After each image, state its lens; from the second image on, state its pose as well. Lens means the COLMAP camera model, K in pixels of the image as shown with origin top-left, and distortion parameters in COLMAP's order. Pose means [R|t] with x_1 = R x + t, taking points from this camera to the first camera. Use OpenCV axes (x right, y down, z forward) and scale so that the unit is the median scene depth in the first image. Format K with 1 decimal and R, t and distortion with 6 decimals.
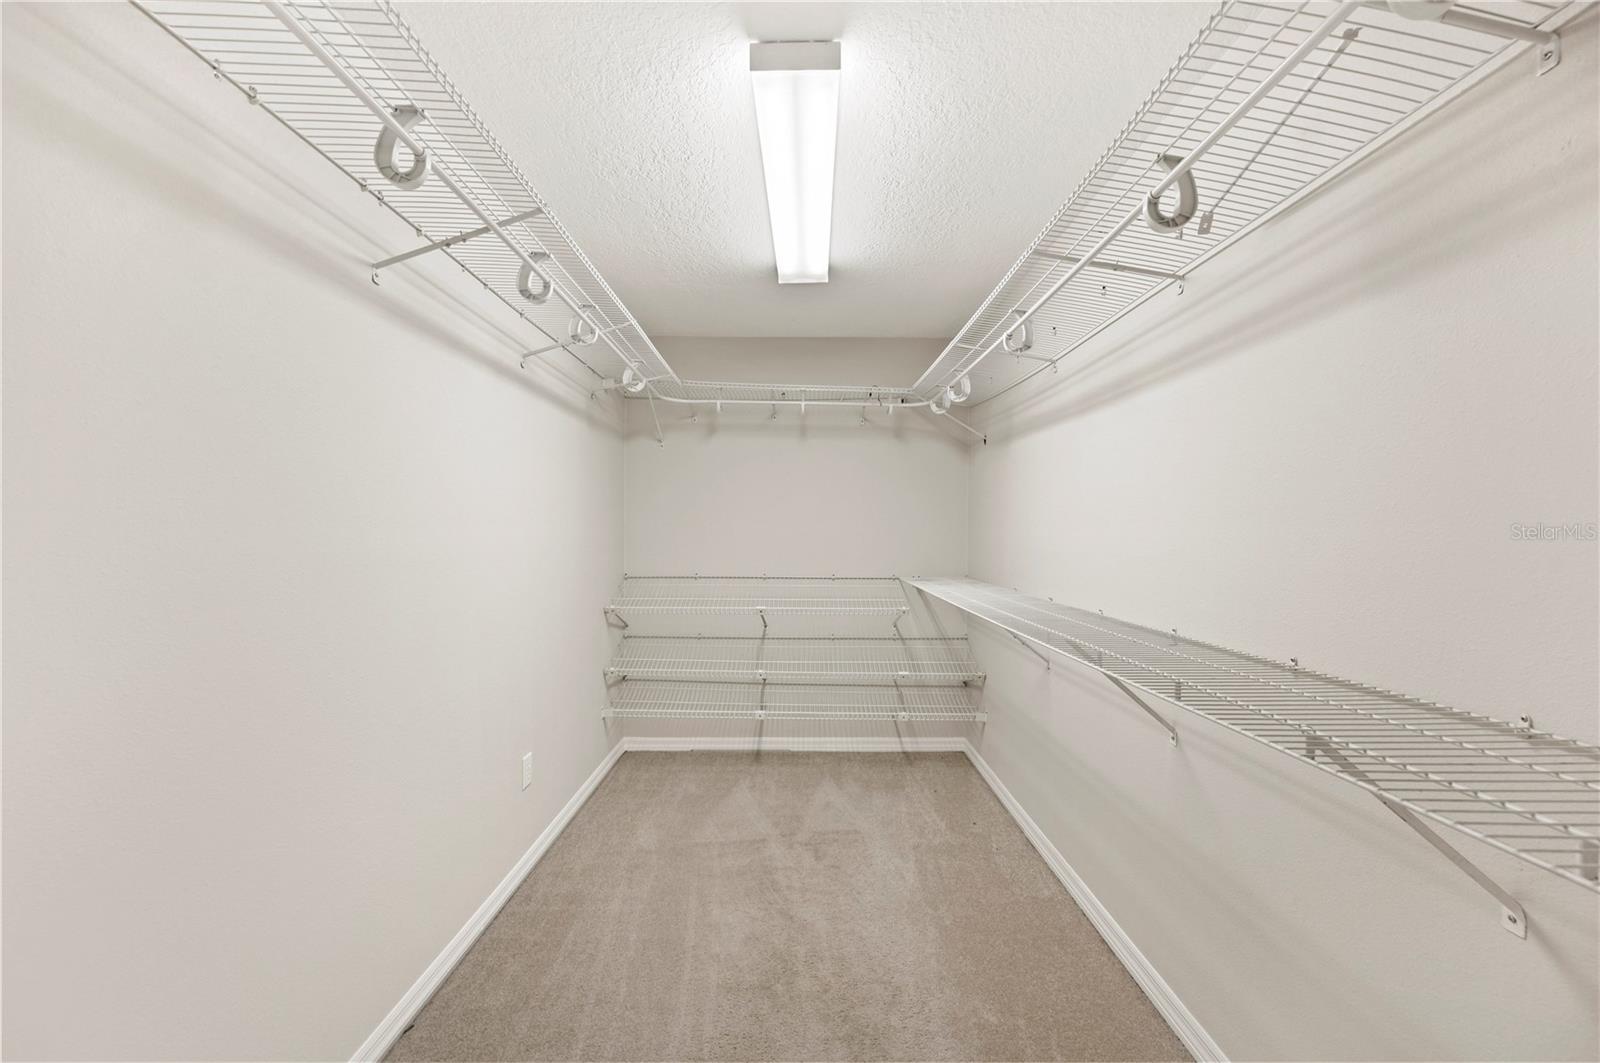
lens RADIAL K [[642.7, 0, 803.1], [0, 642.7, 532.3], [0, 0, 1]] dist [-0.001297, 0.000458]
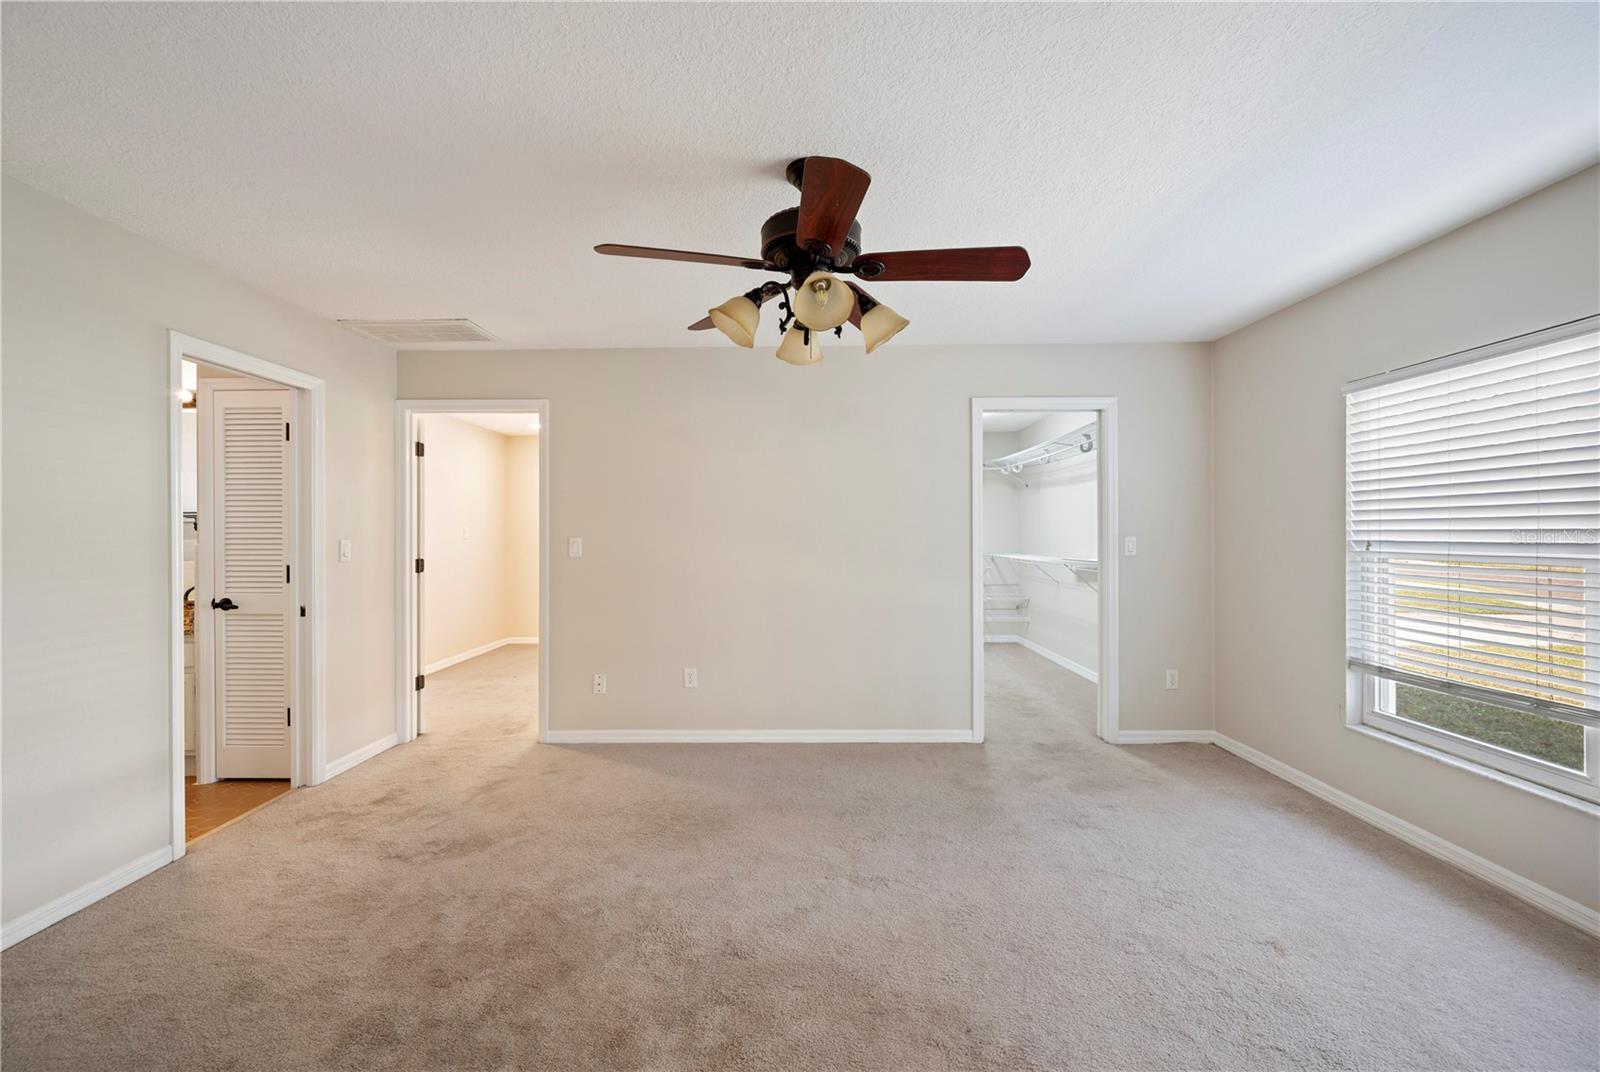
lens RADIAL K [[650.1, 0, 793.2], [0, 650.1, 530.5], [0, 0, 1]] dist [0.000298, -0.000007]
pose [[0.999338, -0.008263, -0.035436, -0.421627], [0.008123, 0.999959, -0.004113, 0.002088], [0.035468, 0.003823, 0.999363, -1.186063]]
